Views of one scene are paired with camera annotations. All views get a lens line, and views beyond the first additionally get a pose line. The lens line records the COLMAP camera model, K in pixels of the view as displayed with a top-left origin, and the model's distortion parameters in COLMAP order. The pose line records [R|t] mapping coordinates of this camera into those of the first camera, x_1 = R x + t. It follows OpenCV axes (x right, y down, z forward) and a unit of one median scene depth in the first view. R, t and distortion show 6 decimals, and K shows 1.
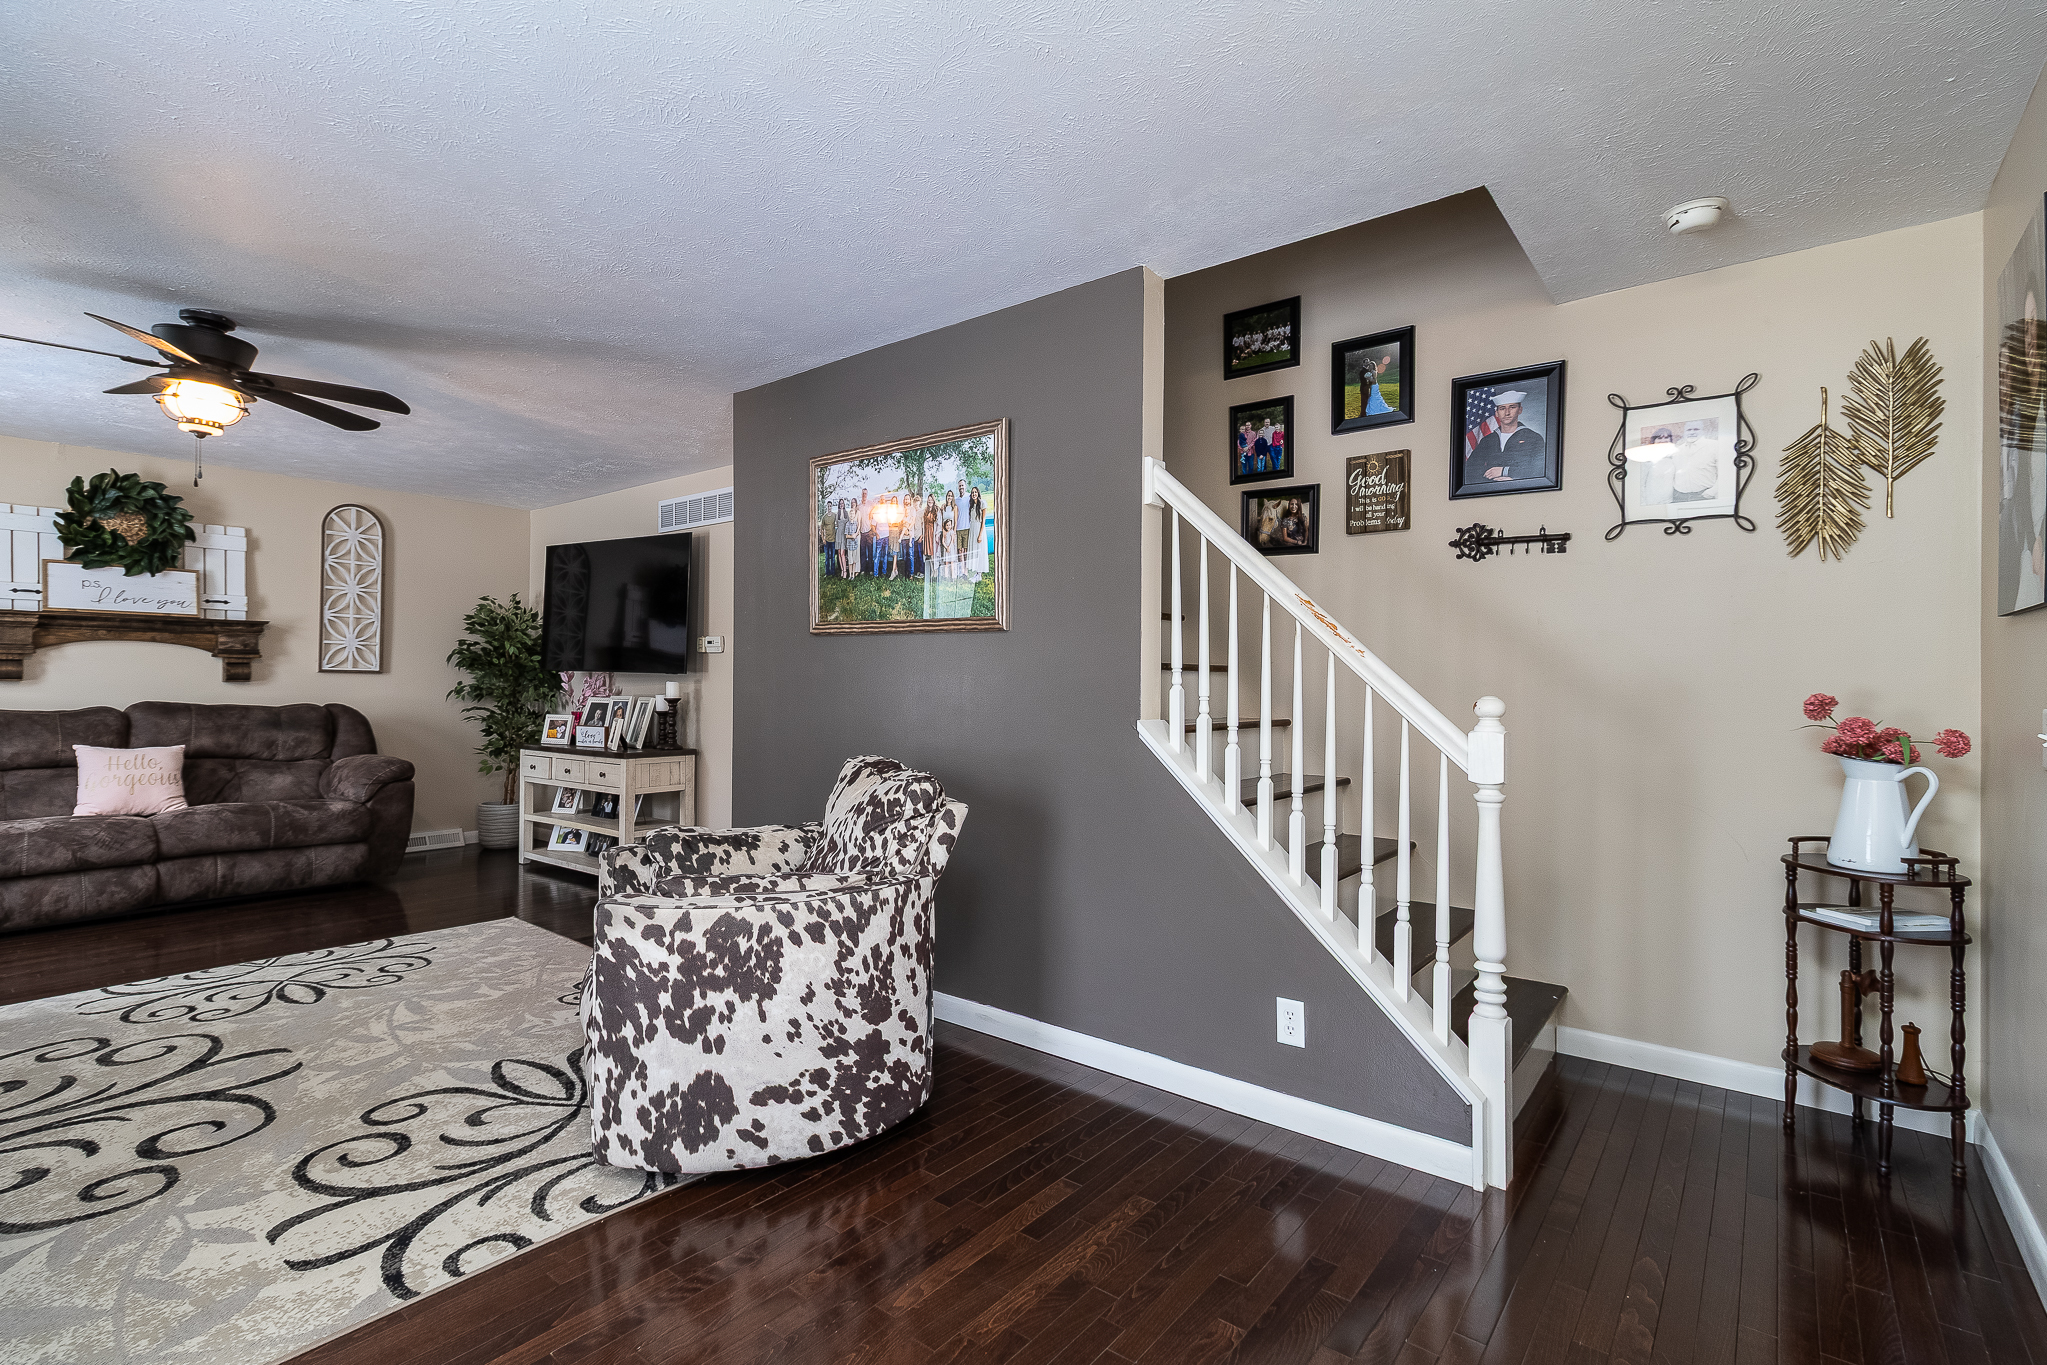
lens RADIAL K [[948.4, 0, 1011.0], [0, 948.4, 682.3], [0, 0, 1]] dist [0.004884, 0.000960]
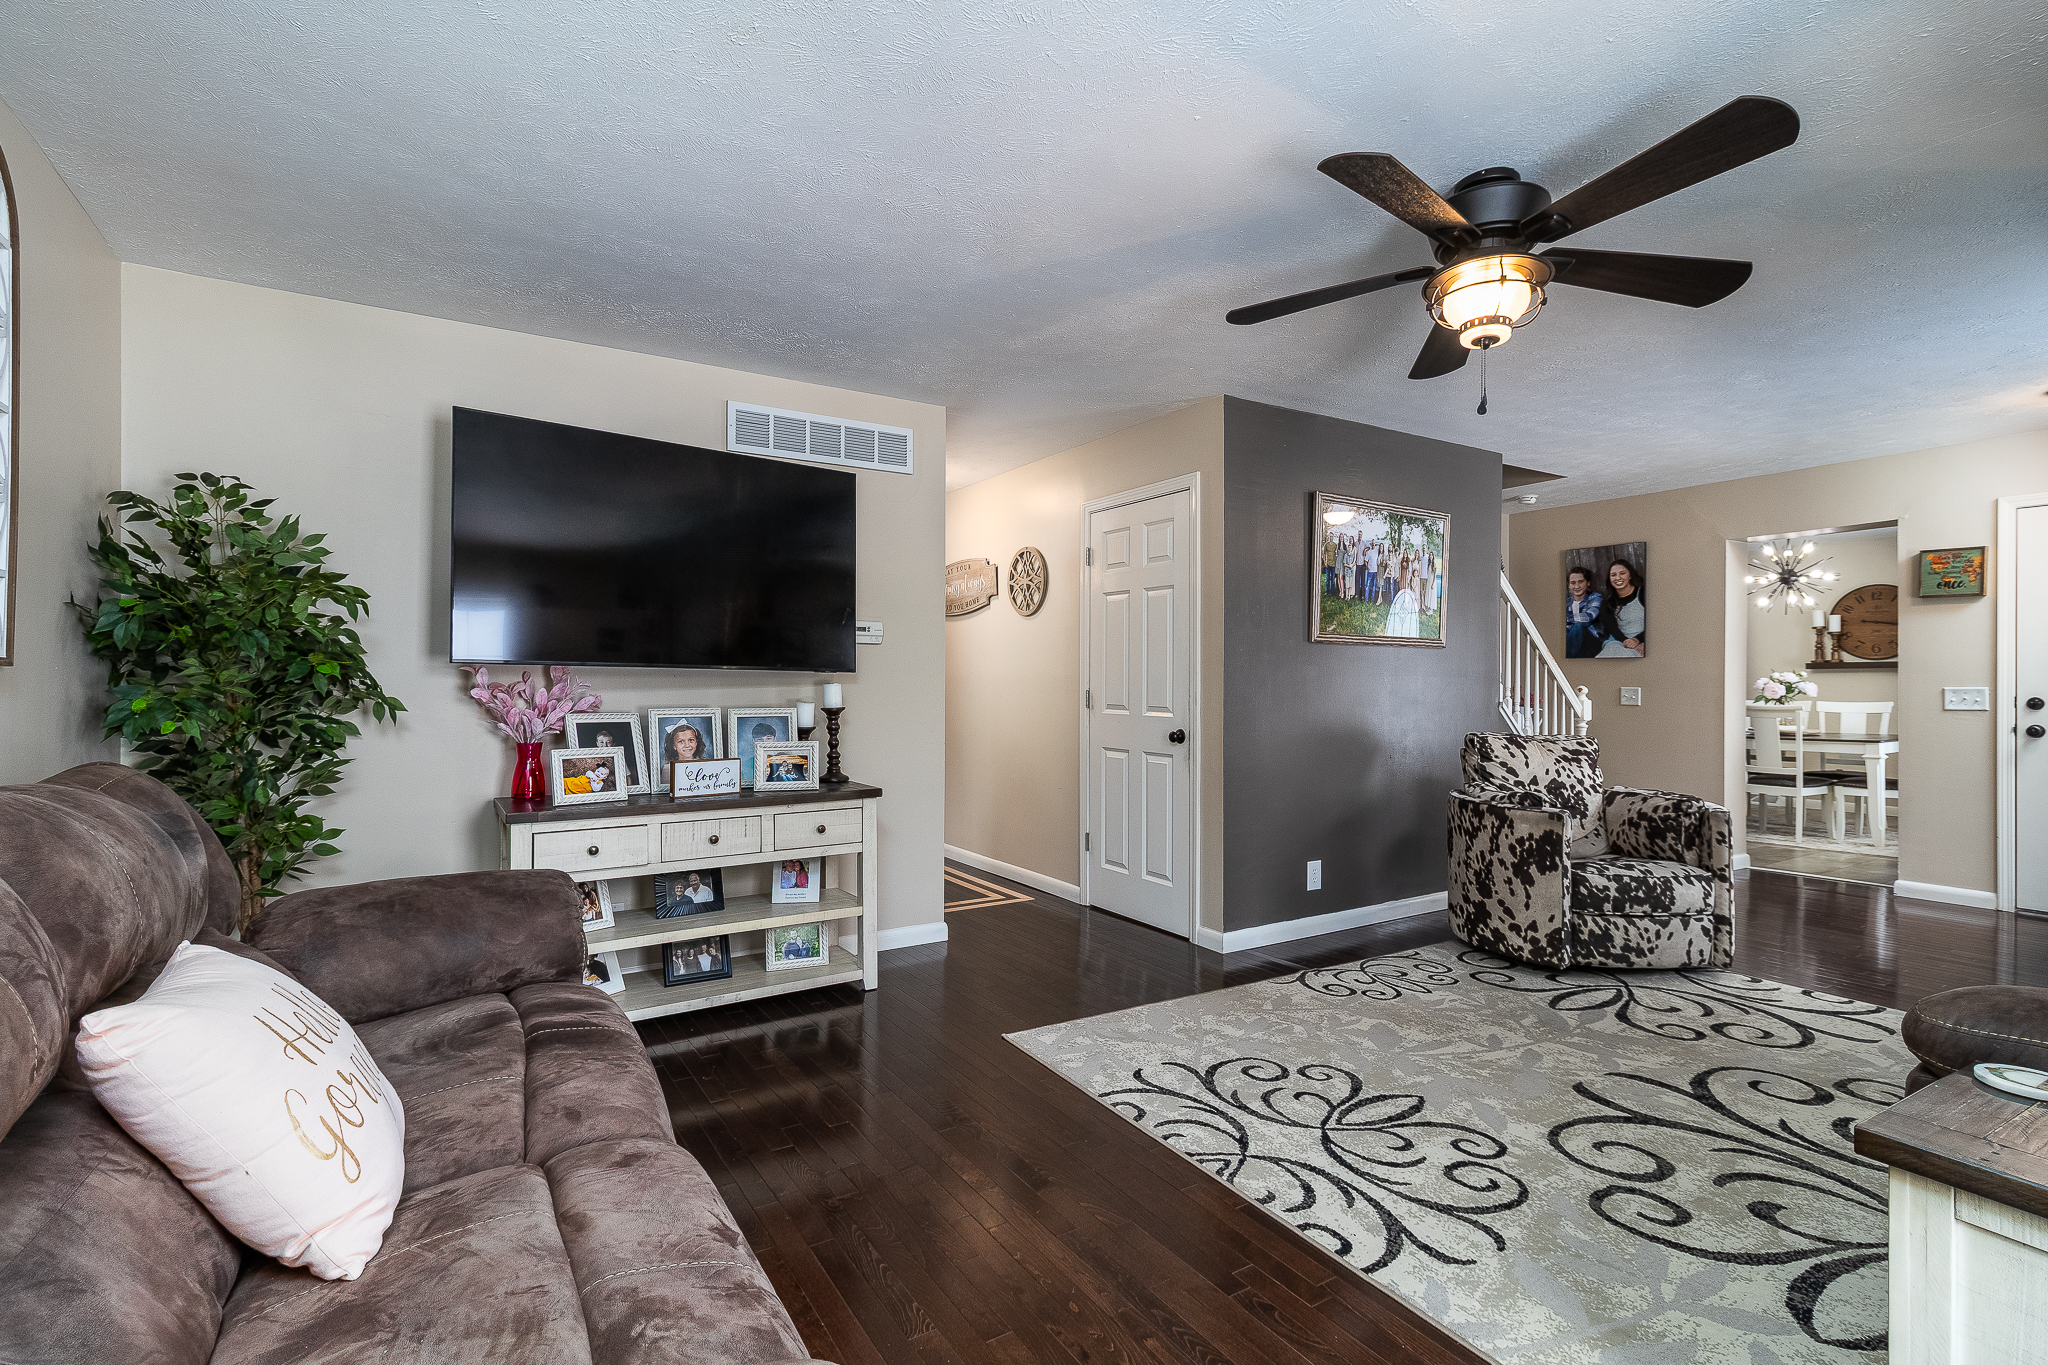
lens RADIAL K [[948.8, 0, 1015.4], [0, 948.8, 688.7], [0, 0, 1]] dist [0.004884, 0.000960]
pose [[0.333902, -0.013669, 0.942509, -2.097047], [0.001693, 0.999902, 0.013901, -0.014101], [-0.942606, -0.003046, 0.333892, 1.399521]]
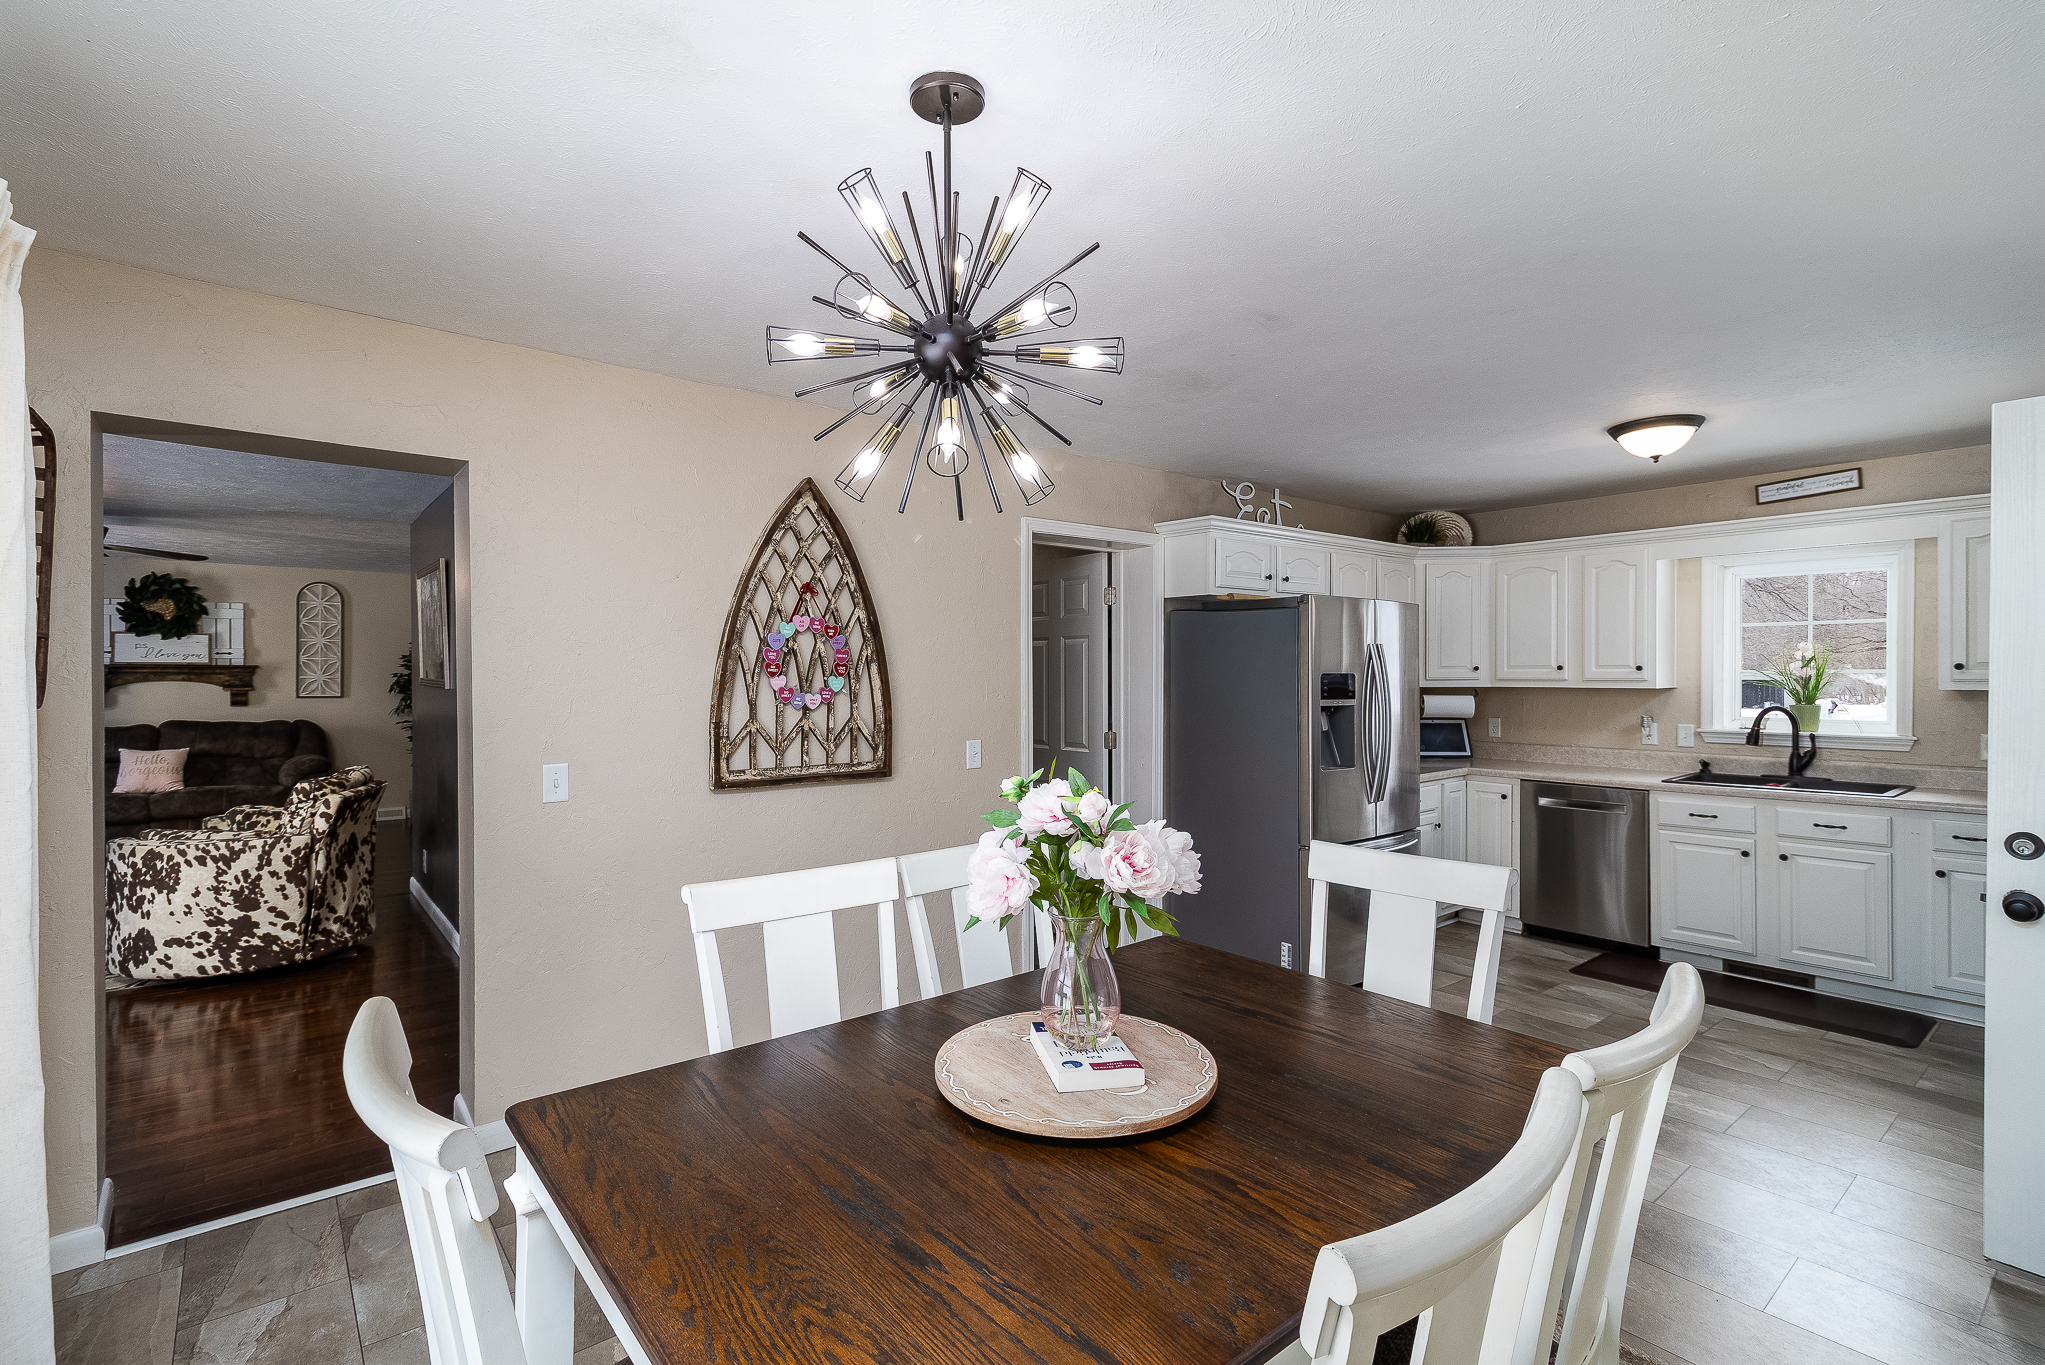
lens RADIAL K [[947.4, 0, 1019.8], [0, 947.4, 678.6], [0, 0, 1]] dist [0.004884, 0.000960]
pose [[0.976898, -0.007306, -0.213583, 1.591454], [0.008350, 0.999957, 0.003989, -0.086645], [0.213545, -0.005680, 0.976917, -0.459944]]
